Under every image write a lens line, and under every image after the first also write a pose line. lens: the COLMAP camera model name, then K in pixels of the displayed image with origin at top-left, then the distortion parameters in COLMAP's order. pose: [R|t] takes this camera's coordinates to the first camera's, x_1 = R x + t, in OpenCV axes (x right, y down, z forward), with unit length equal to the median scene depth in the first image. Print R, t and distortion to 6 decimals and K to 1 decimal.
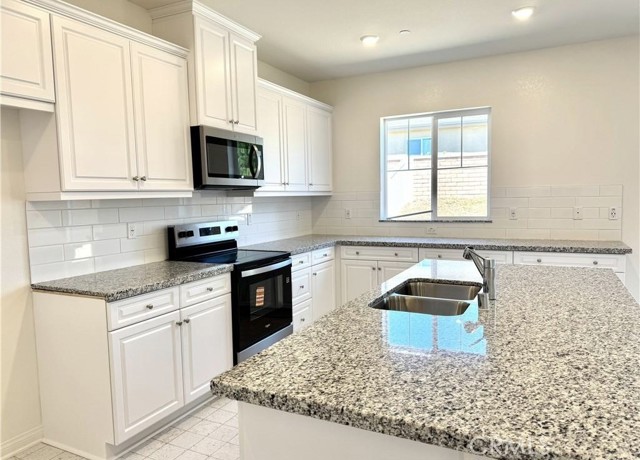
lens RADIAL K [[448.9, 0, 320.5], [0, 448.9, 231.1], [0, 0, 1]] dist [0.061170, -0.080202]
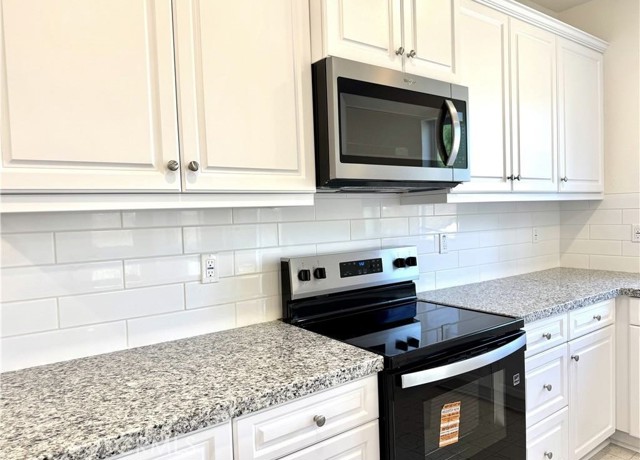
lens RADIAL K [[448.9, 0, 325.2], [0, 448.9, 231.9], [0, 0, 1]] dist [0.061170, -0.080202]
pose [[0.893519, 0.011818, -0.448871, -0.040885], [-0.021813, 0.999616, -0.017102, -0.032090], [0.448496, 0.025072, 0.893433, 0.487301]]
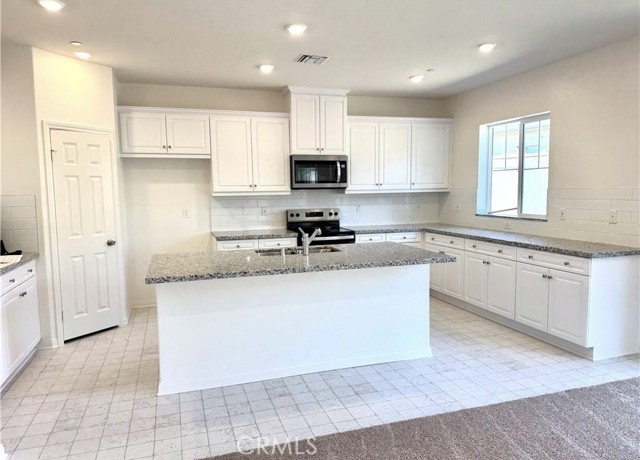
lens RADIAL K [[448.9, 0, 320.0], [0, 448.9, 231.8], [0, 0, 1]] dist [0.061170, -0.080202]
pose [[0.699628, 0.081004, -0.709901, 0.941537], [-0.057050, 0.996714, 0.057507, -0.031949], [0.712226, 0.000266, 0.701950, -0.148281]]
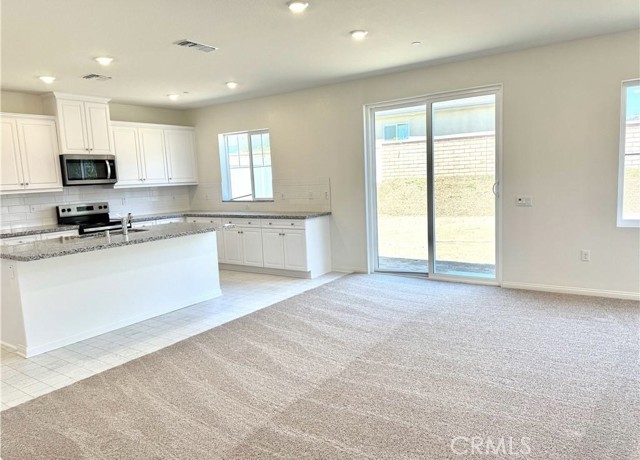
lens RADIAL K [[448.9, 0, 323.1], [0, 448.9, 231.7], [0, 0, 1]] dist [0.061170, -0.080202]
pose [[0.990049, -0.004219, -0.140659, 0.958715], [0.011253, 0.998723, 0.049251, 0.014145], [0.140271, -0.050344, 0.988832, -0.682467]]
